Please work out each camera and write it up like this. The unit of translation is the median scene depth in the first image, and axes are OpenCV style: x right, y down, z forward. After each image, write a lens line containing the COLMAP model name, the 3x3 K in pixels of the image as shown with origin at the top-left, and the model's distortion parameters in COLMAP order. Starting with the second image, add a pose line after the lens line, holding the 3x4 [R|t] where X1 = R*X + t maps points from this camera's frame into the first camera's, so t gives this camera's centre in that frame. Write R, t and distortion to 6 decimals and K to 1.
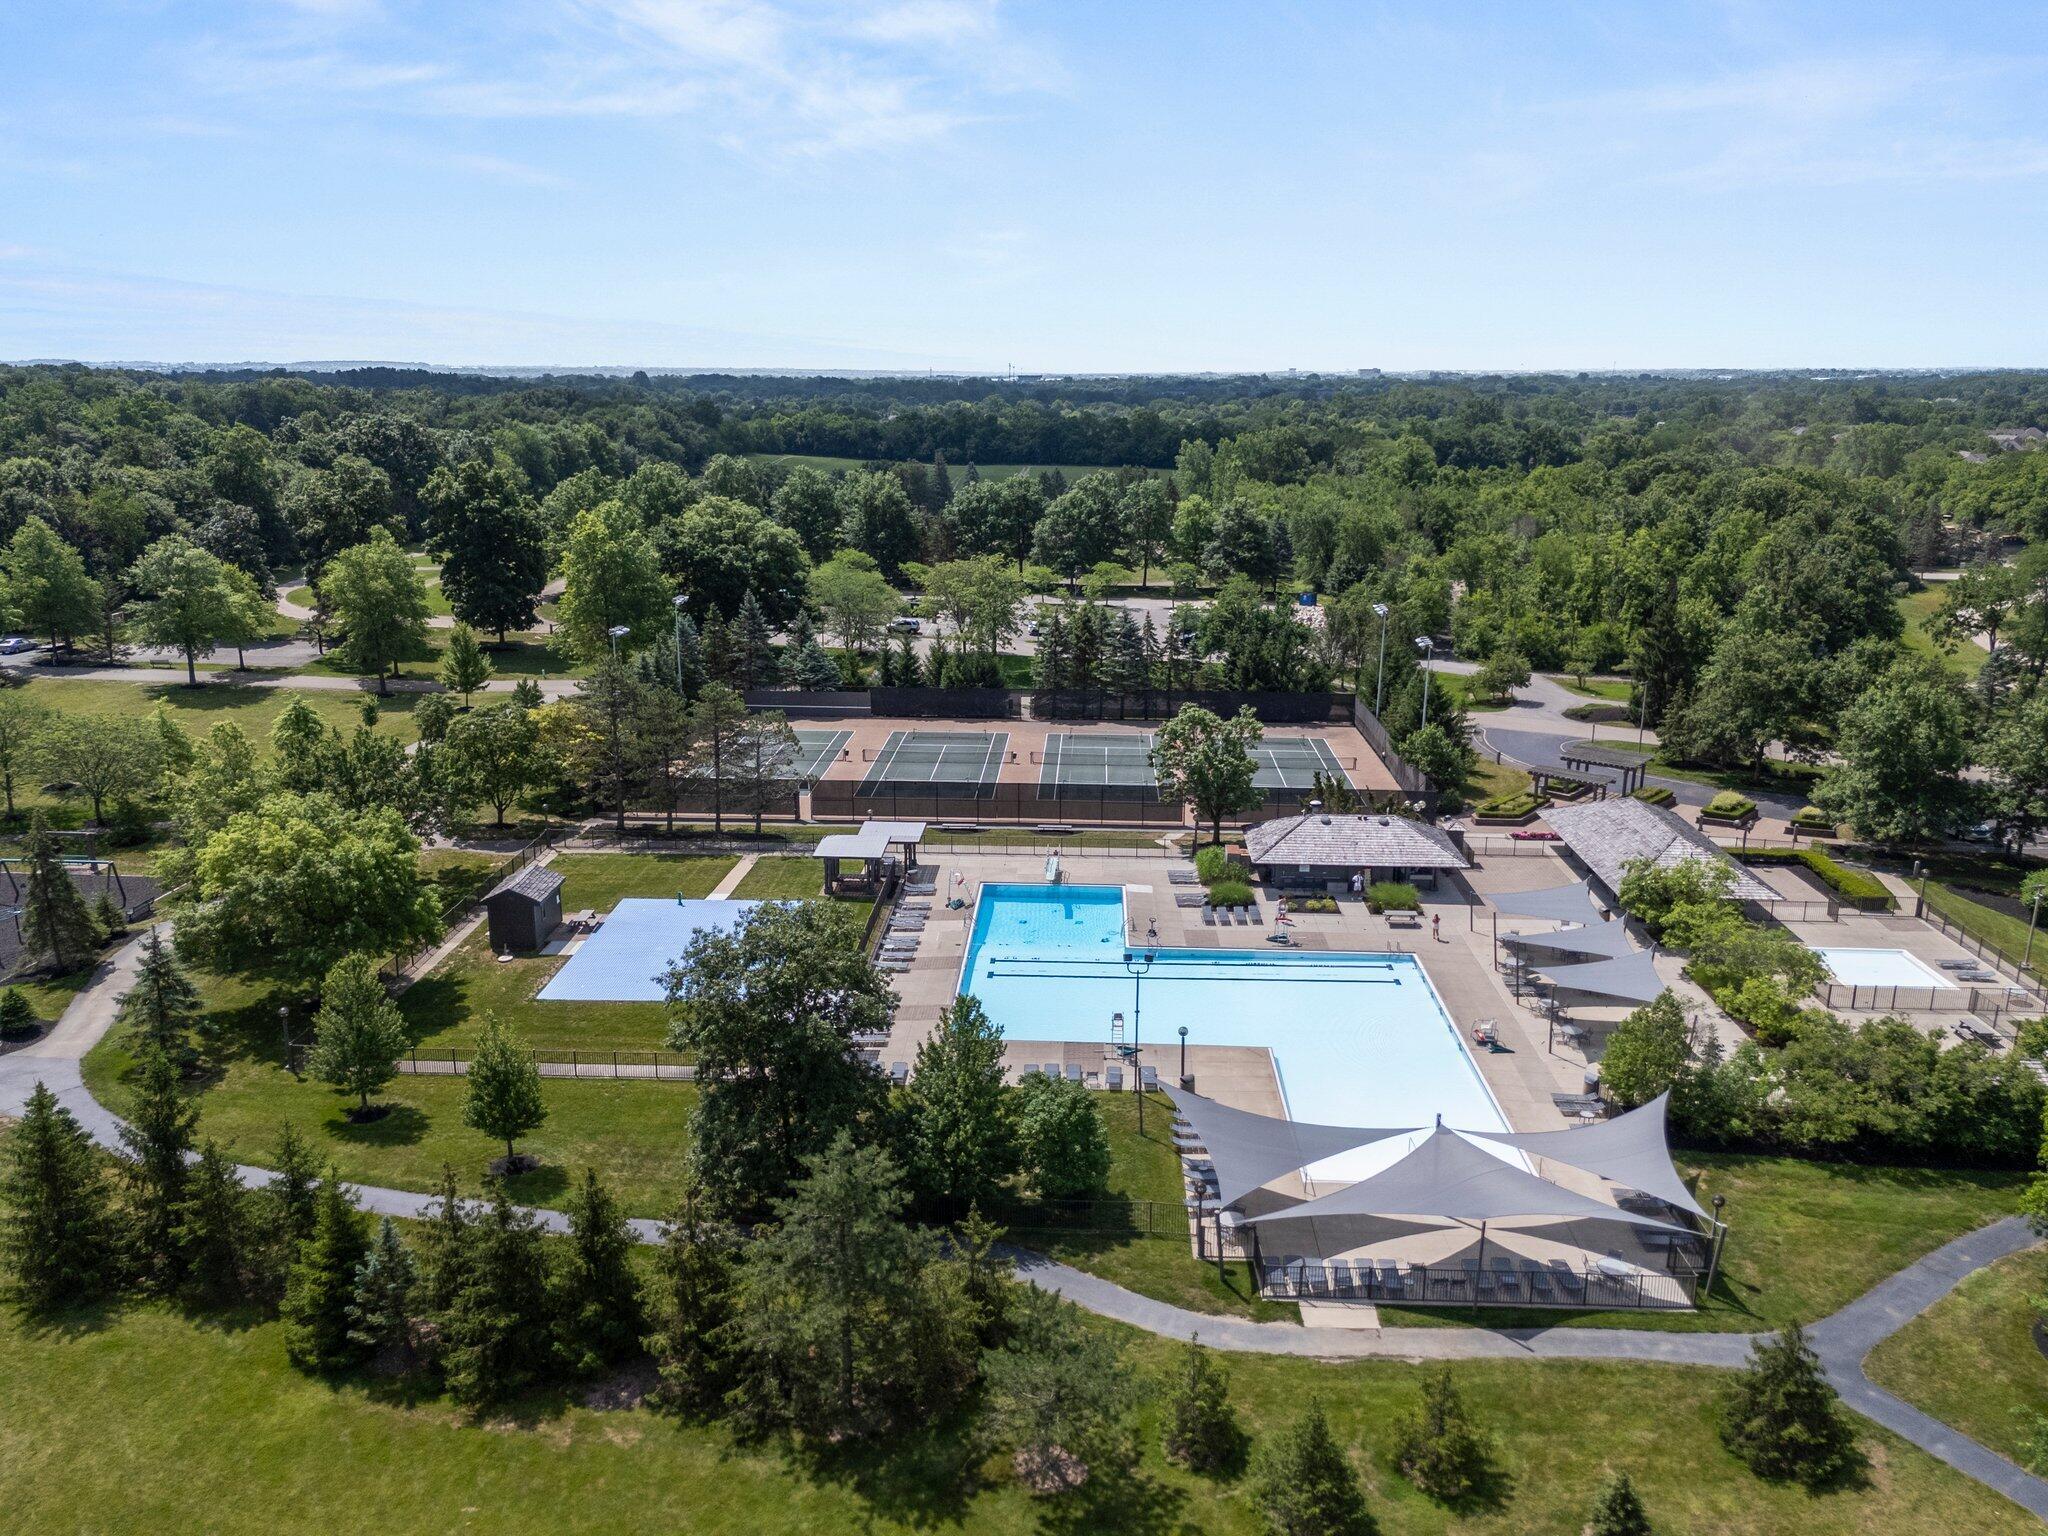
lens RADIAL K [[1491.8, 0, 1024.0], [0, 1491.8, 768.0], [0, 0, 1]] dist [0.069740, -0.064976]
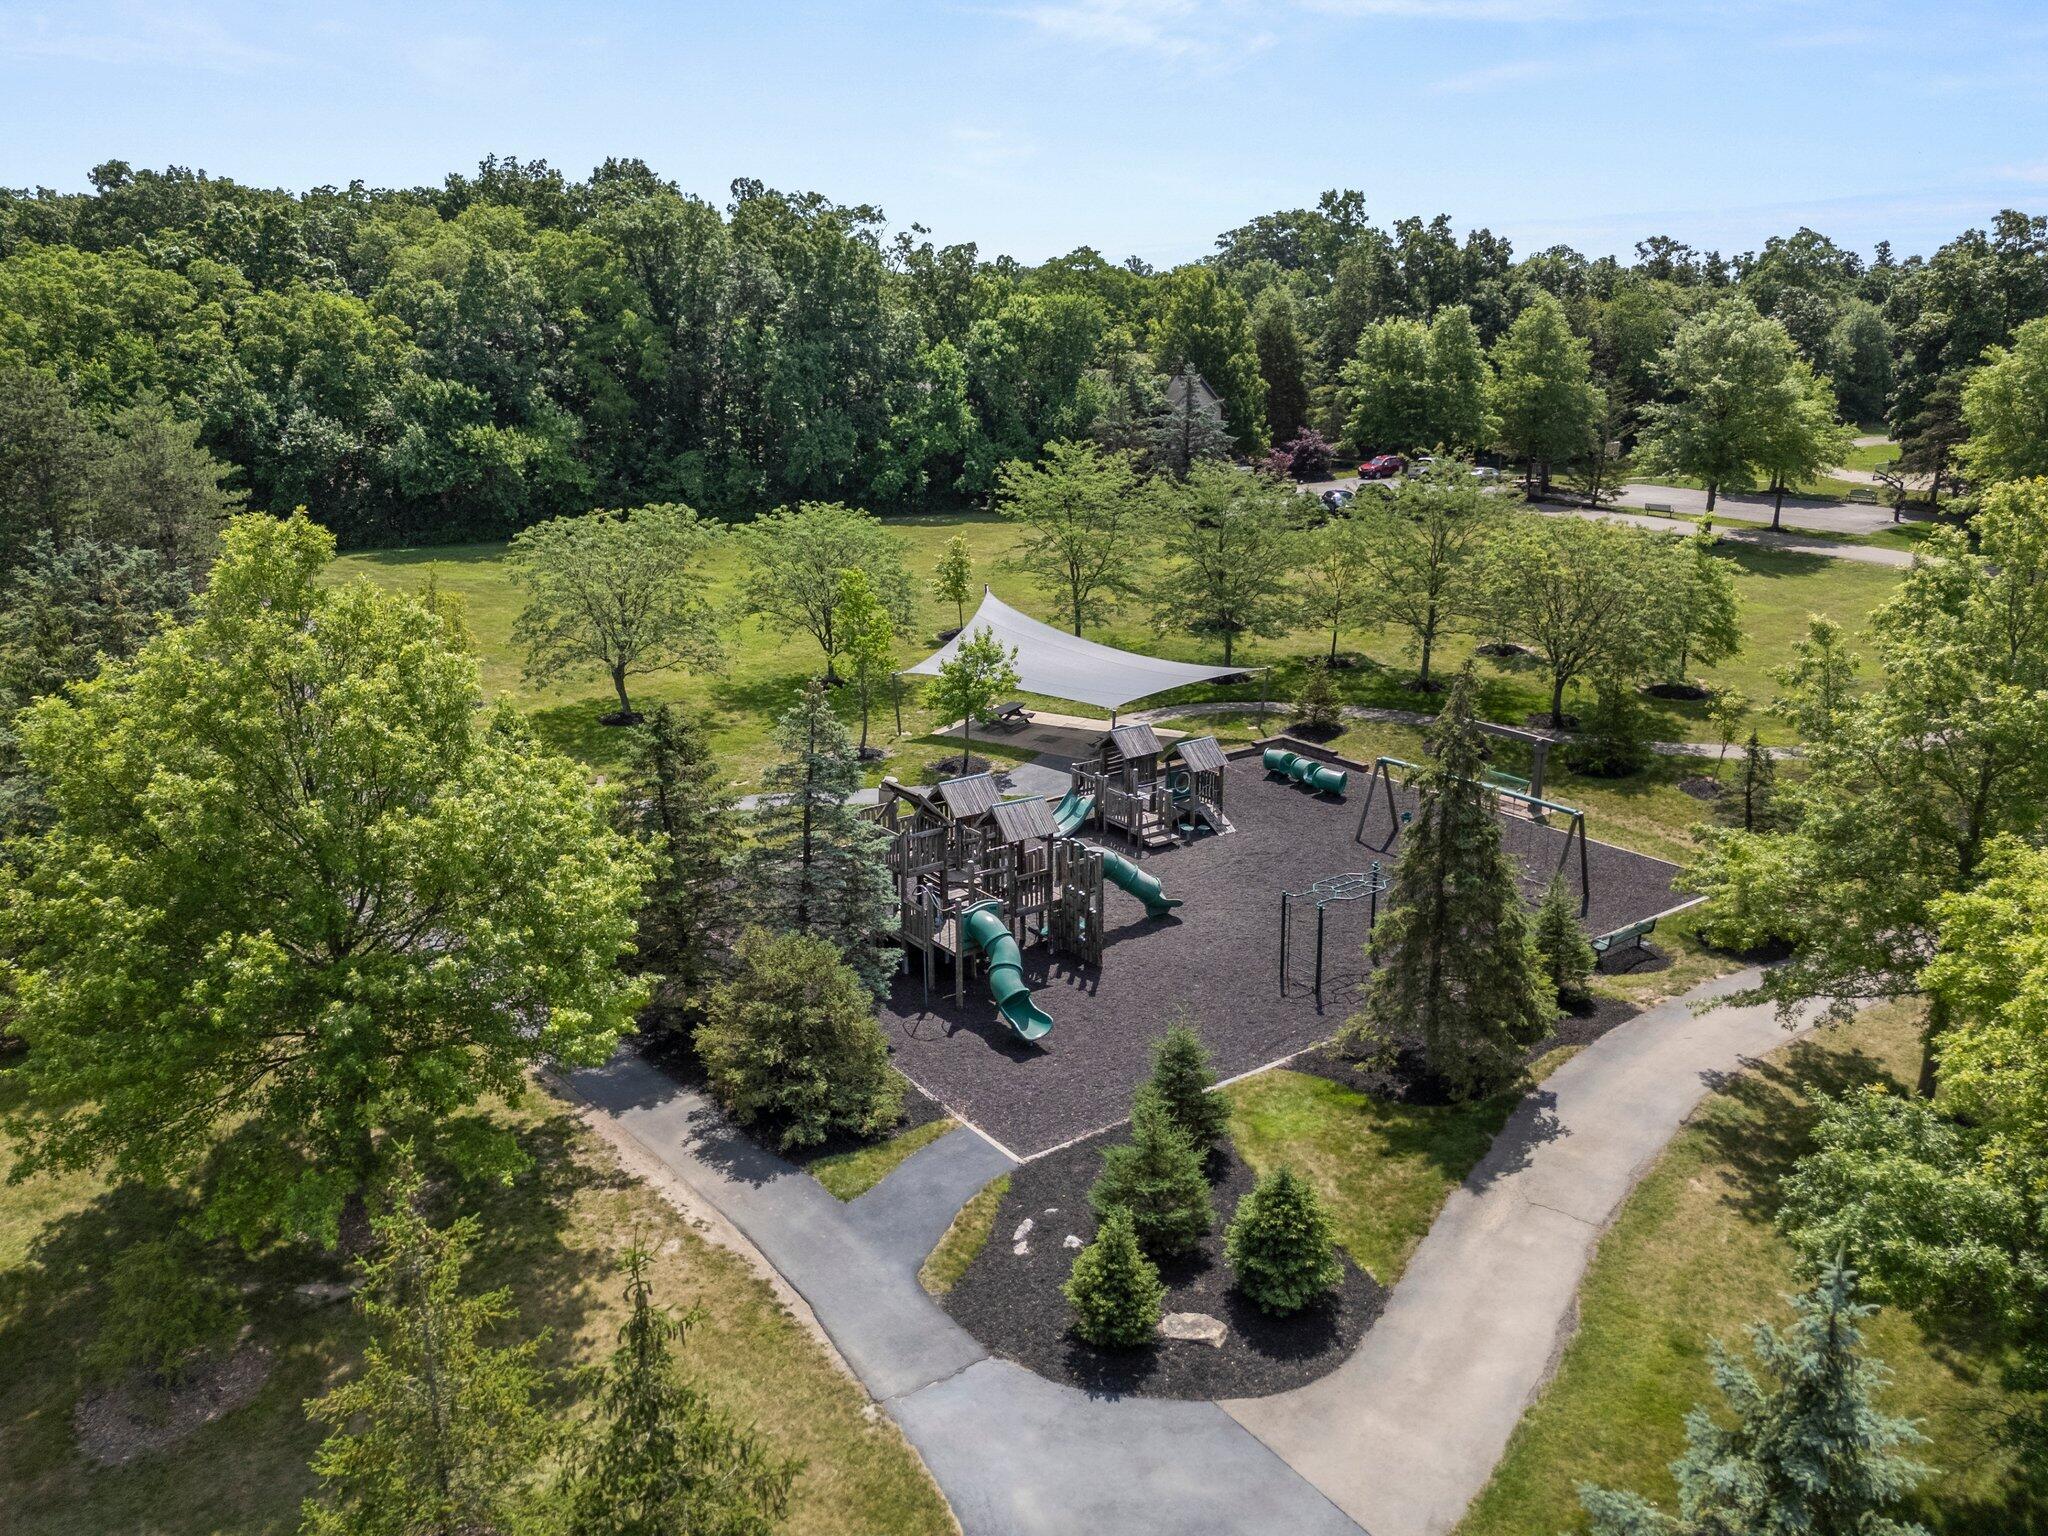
lens RADIAL K [[1491.8, 0, 1024.0], [0, 1491.8, 768.0], [0, 0, 1]] dist [0.069740, -0.064976]
pose [[0.637140, 0.210540, -0.741434, -0.314199], [-0.181945, 0.975866, 0.120758, 0.021192], [0.748965, 0.057961, 0.660070, 0.482392]]
